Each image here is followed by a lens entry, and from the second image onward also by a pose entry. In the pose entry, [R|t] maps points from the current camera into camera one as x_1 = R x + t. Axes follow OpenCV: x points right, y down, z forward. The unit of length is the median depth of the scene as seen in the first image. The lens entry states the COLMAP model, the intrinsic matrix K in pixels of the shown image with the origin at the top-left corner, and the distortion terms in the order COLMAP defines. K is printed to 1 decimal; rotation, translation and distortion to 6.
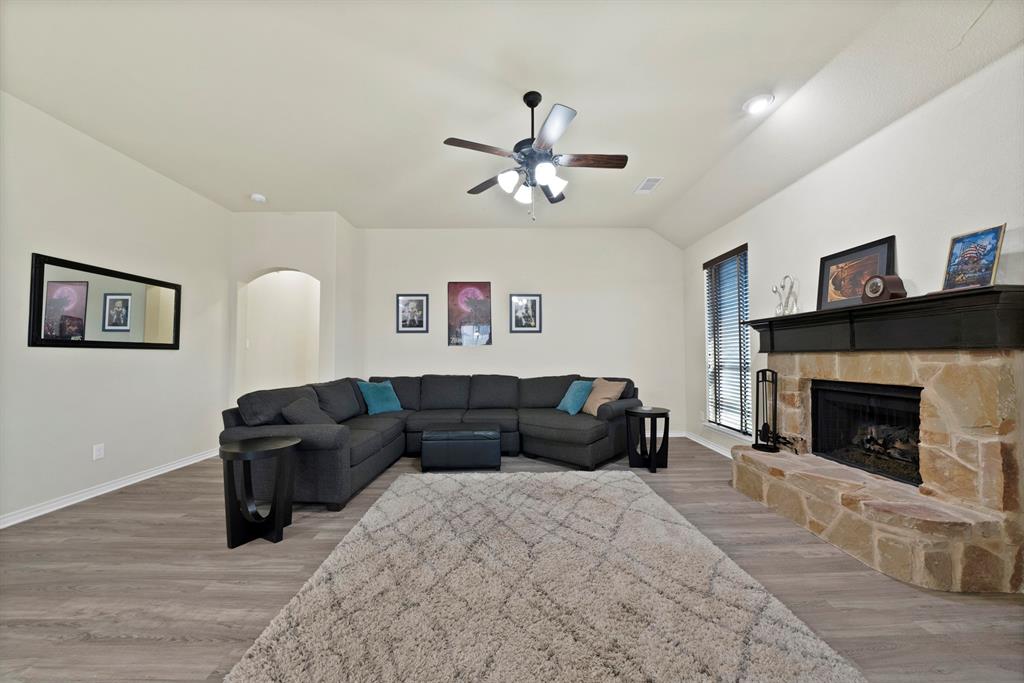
lens RADIAL K [[363.0, 0, 512.0], [0, 363.0, 341.5], [0, 0, 1]] dist [-0.019865, 0.000309]
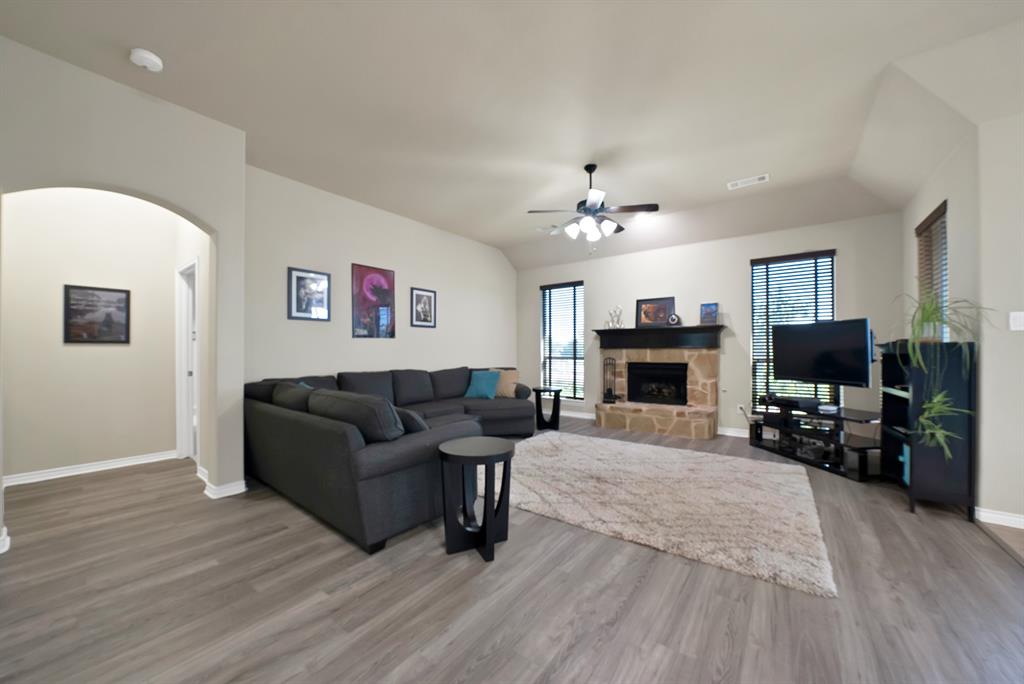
lens RADIAL K [[373.0, 0, 510.4], [0, 373.0, 347.3], [0, 0, 1]] dist [-0.025388, 0.000010]
pose [[0.609896, 0.007469, 0.792446, -1.160884], [-0.031612, 0.999389, 0.014911, 0.016087], [-0.791850, -0.034145, 0.609760, 0.309447]]
